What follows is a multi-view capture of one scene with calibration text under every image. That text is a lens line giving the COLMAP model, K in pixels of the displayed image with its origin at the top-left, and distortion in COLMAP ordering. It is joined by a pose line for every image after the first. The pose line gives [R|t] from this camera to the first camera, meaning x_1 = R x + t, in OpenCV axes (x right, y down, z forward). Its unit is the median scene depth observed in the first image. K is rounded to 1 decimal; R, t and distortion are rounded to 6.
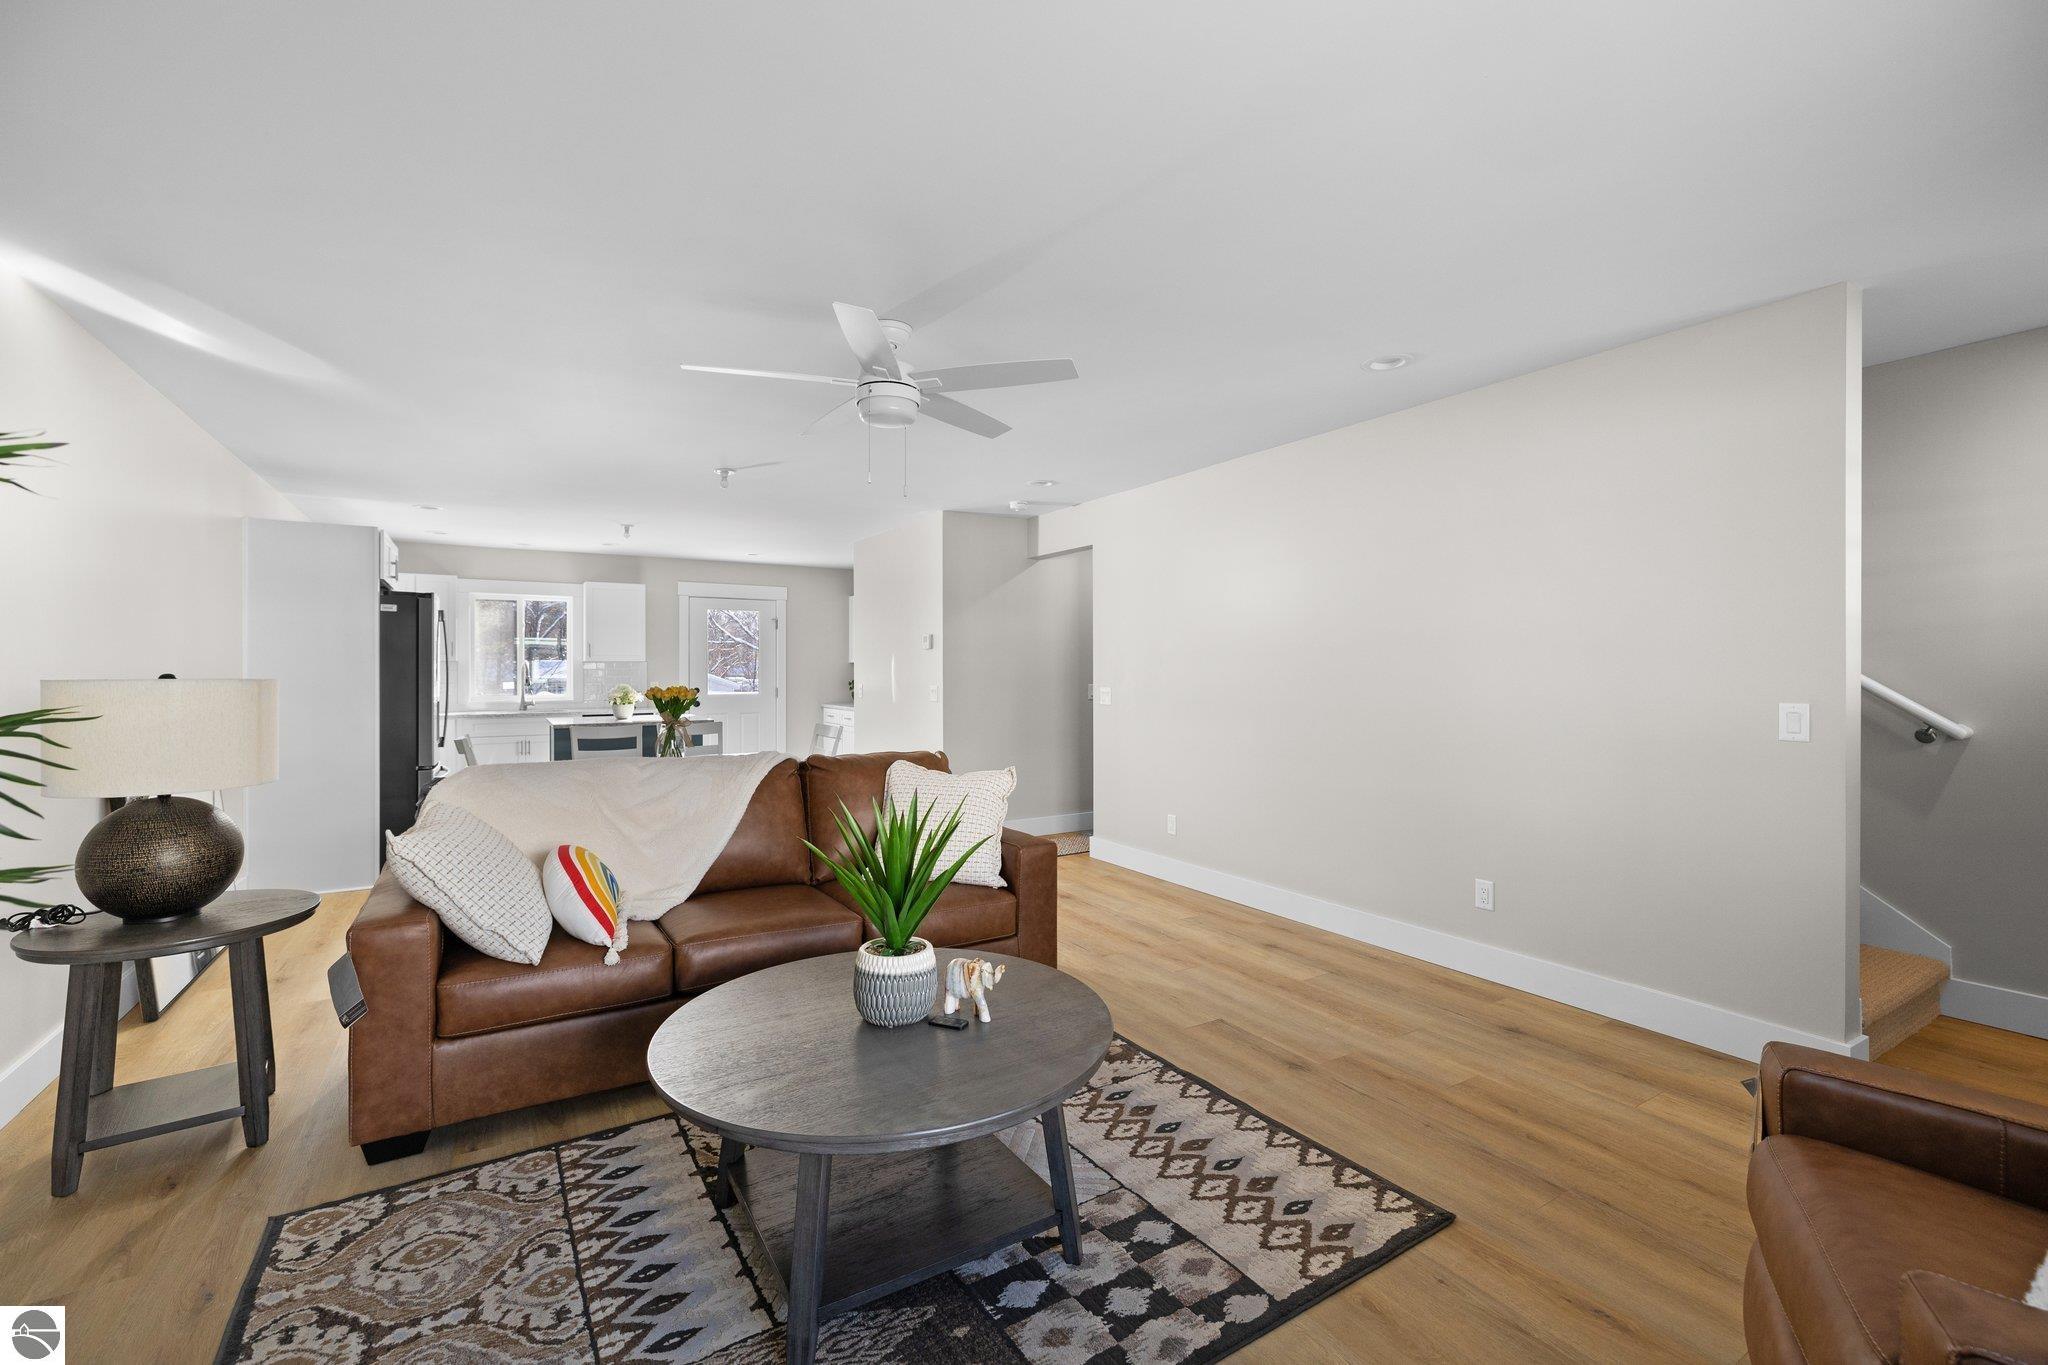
lens RADIAL K [[866.9, 0, 1024.0], [0, 866.9, 682.5], [0, 0, 1]] dist [0.000813, 0.000083]
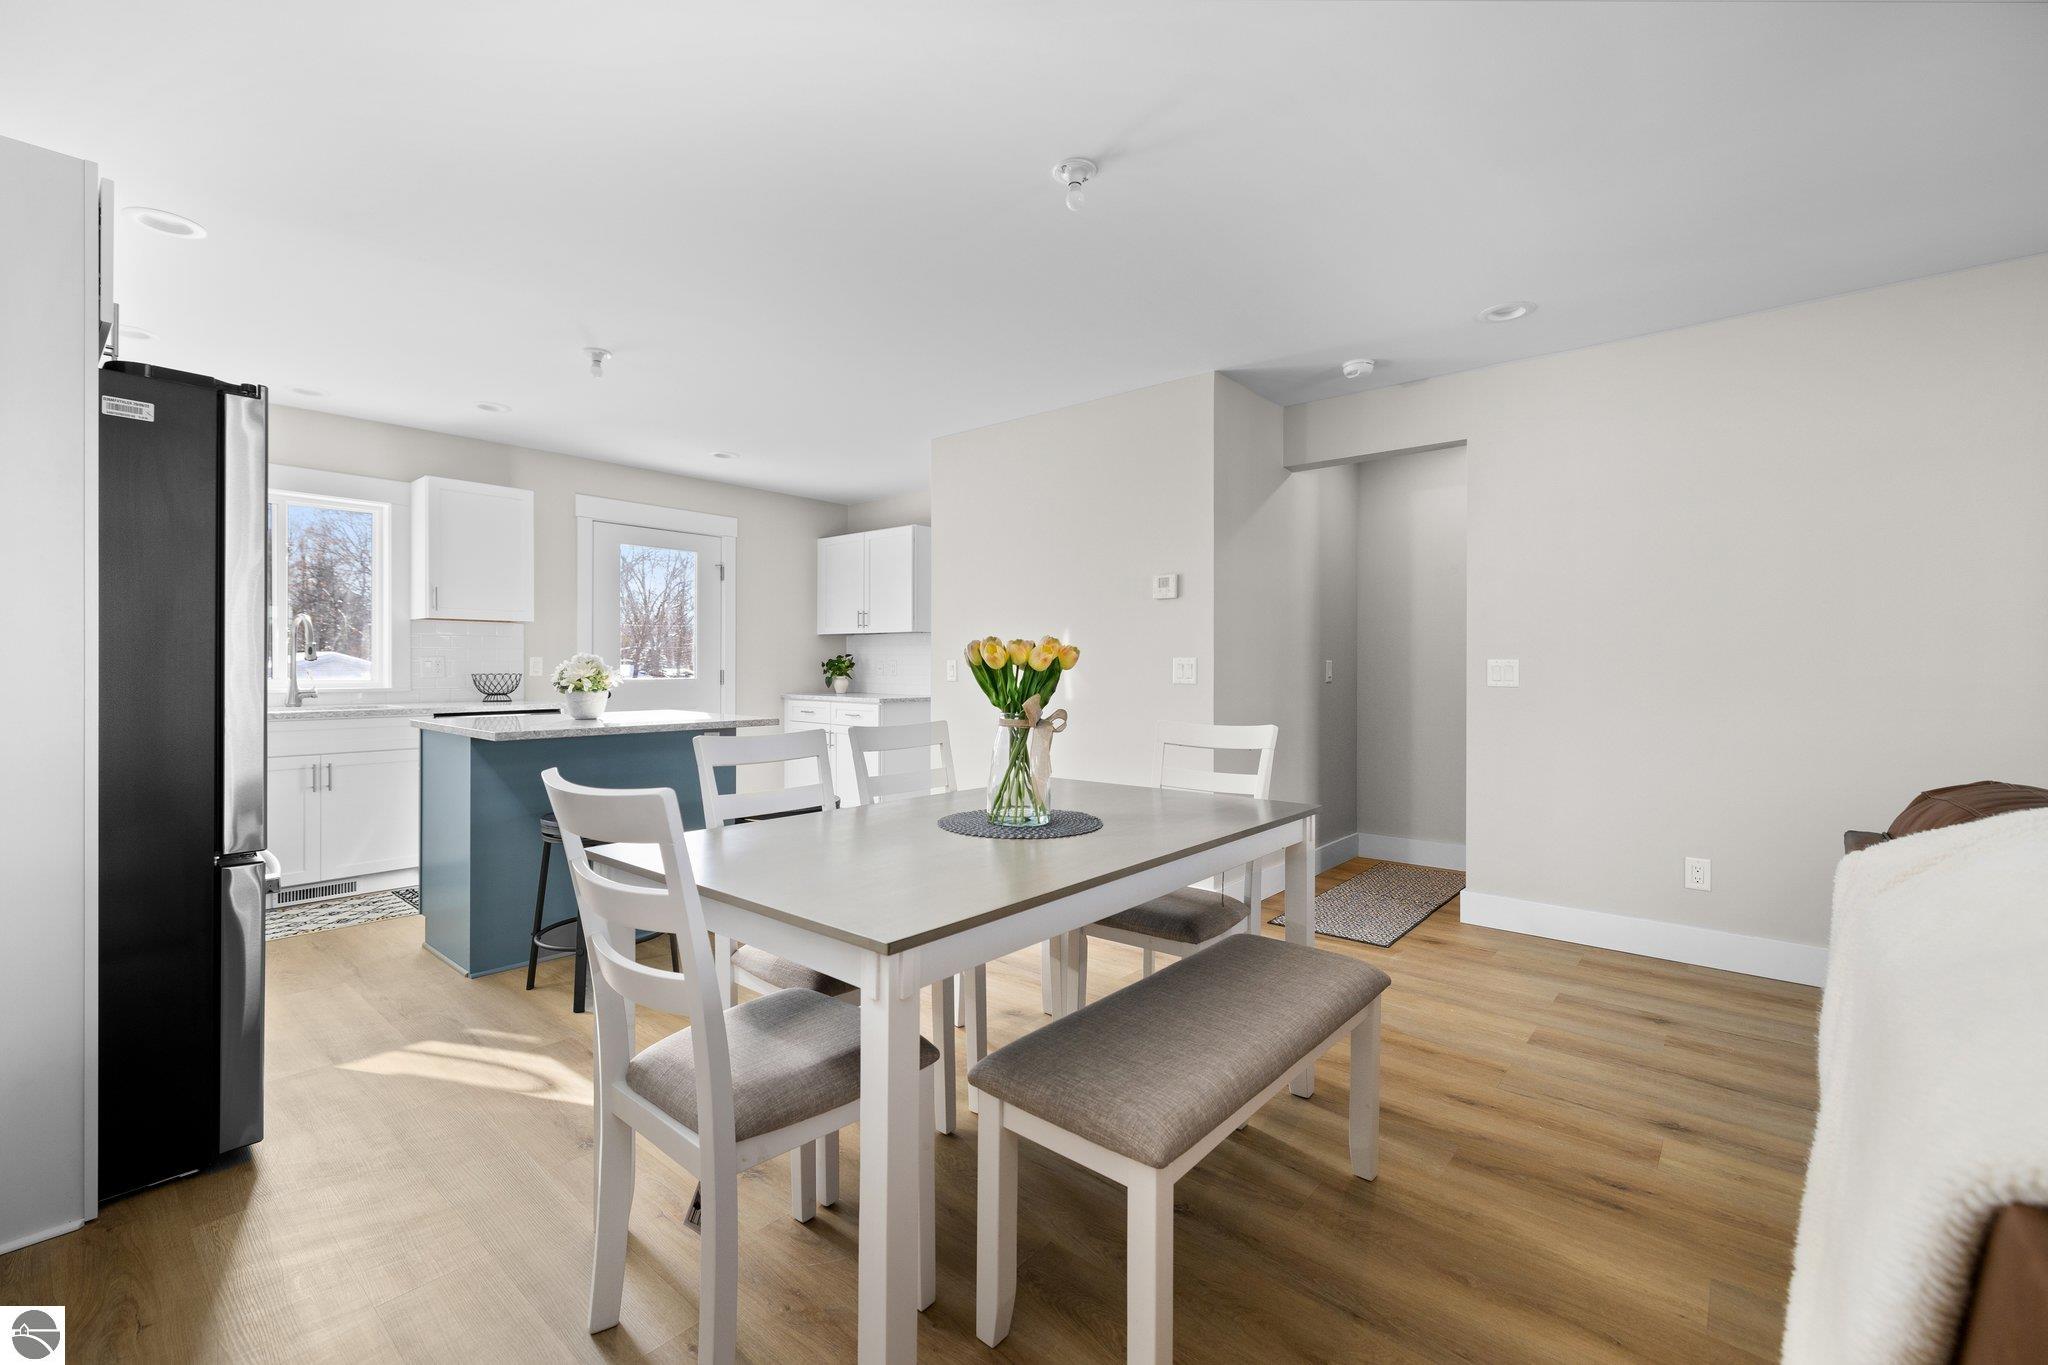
lens RADIAL K [[870.2, 0, 1024.0], [0, 870.2, 682.5], [0, 0, 1]] dist [-0.002114, -0.000585]
pose [[0.952905, 0.000479, 0.303269, -0.428936], [-0.001662, 0.999992, 0.003642, 0.020320], [-0.303265, -0.003975, 0.952898, 0.481631]]
